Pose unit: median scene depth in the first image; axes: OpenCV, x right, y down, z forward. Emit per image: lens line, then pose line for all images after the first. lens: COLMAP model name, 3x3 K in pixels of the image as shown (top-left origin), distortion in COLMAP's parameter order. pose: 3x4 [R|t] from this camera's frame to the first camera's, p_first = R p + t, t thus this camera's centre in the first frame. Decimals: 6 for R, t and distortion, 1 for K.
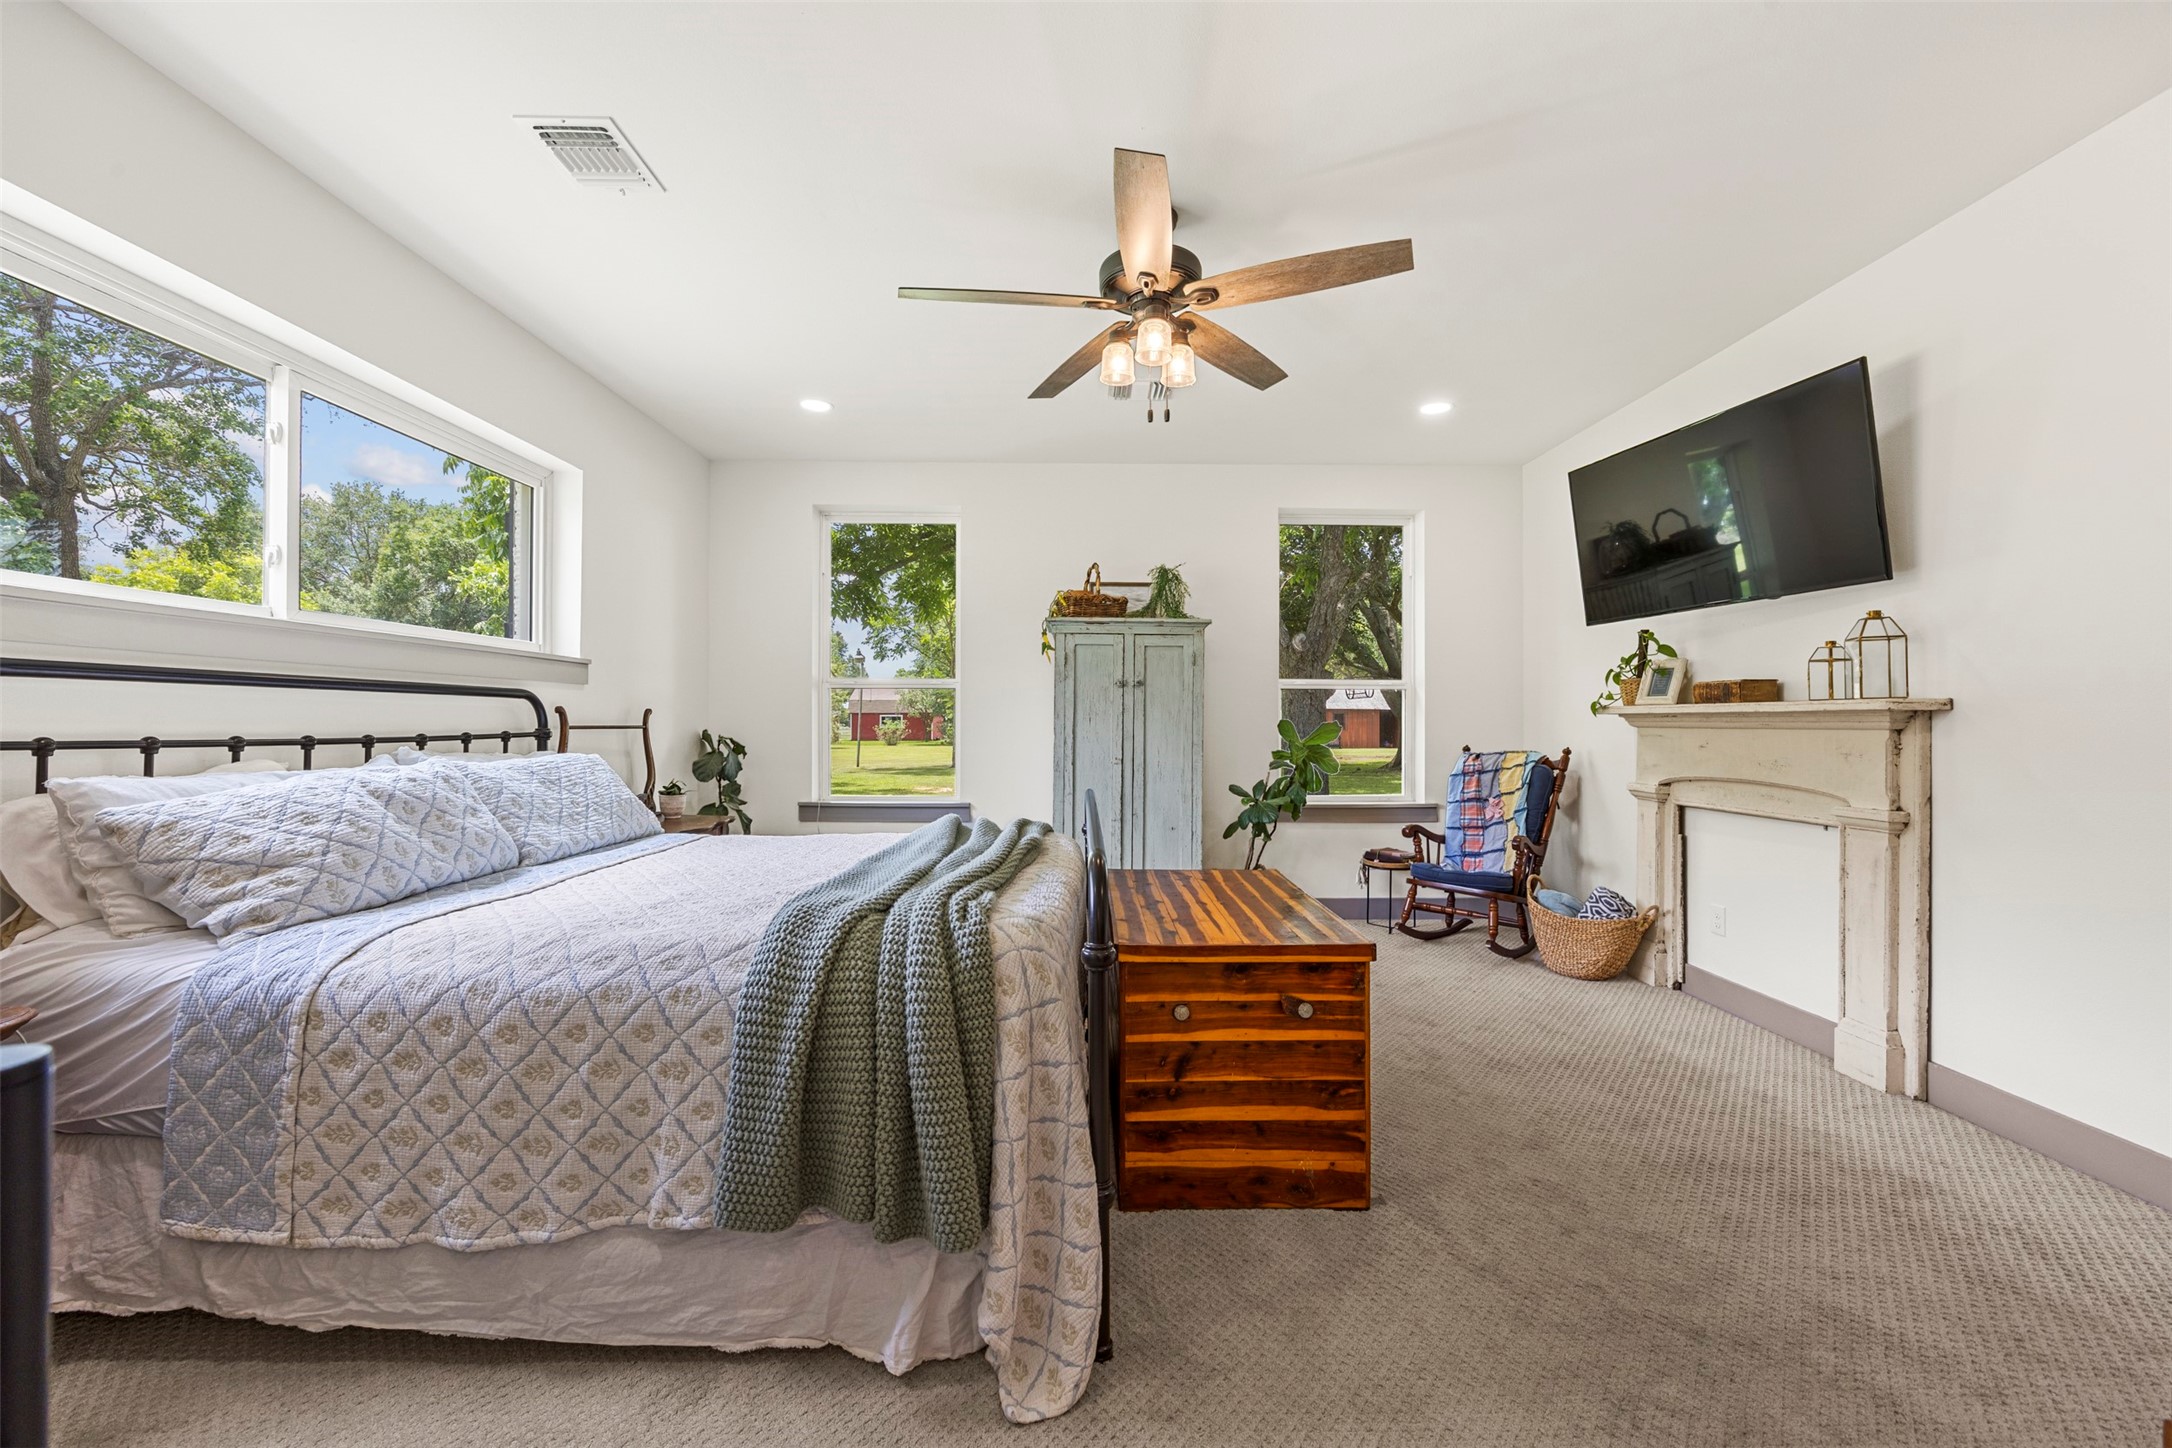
lens RADIAL K [[847.6, 0, 1095.4], [0, 847.6, 726.2], [0, 0, 1]] dist [0.000546, 0.000077]
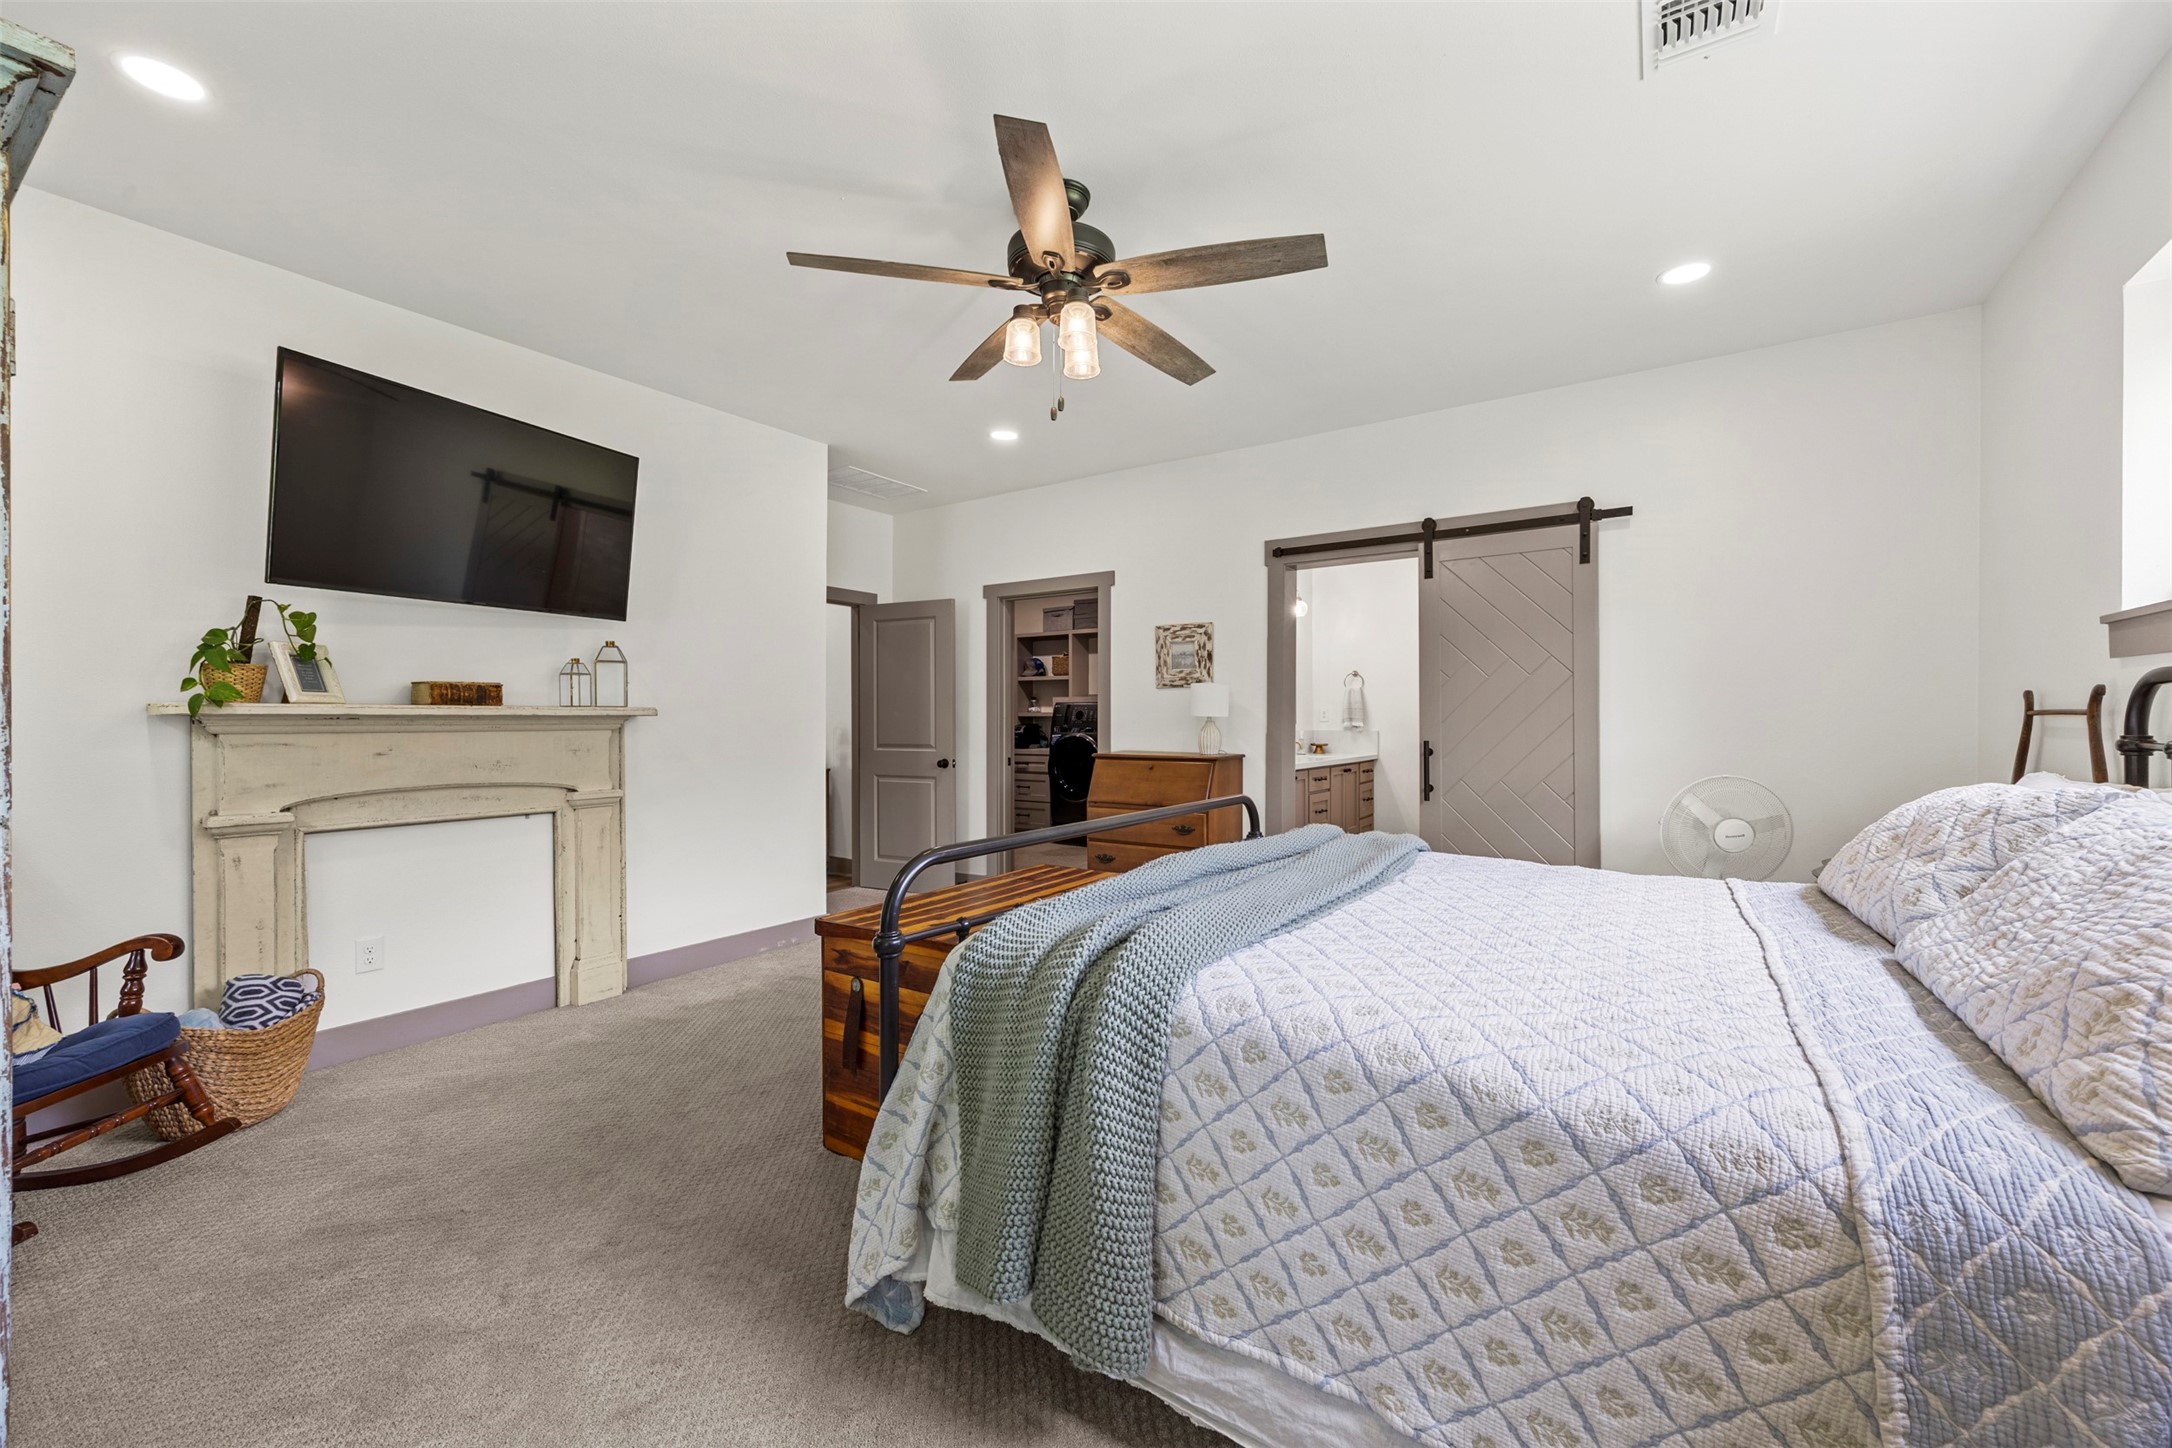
lens RADIAL K [[847.6, 0, 1095.4], [0, 847.6, 726.2], [0, 0, 1]] dist [0.000546, 0.000077]
pose [[-0.822716, -0.008665, 0.568386, -0.447540], [-0.000243, 0.999889, 0.014890, -0.020713], [-0.568452, 0.012112, -0.822627, 1.575650]]
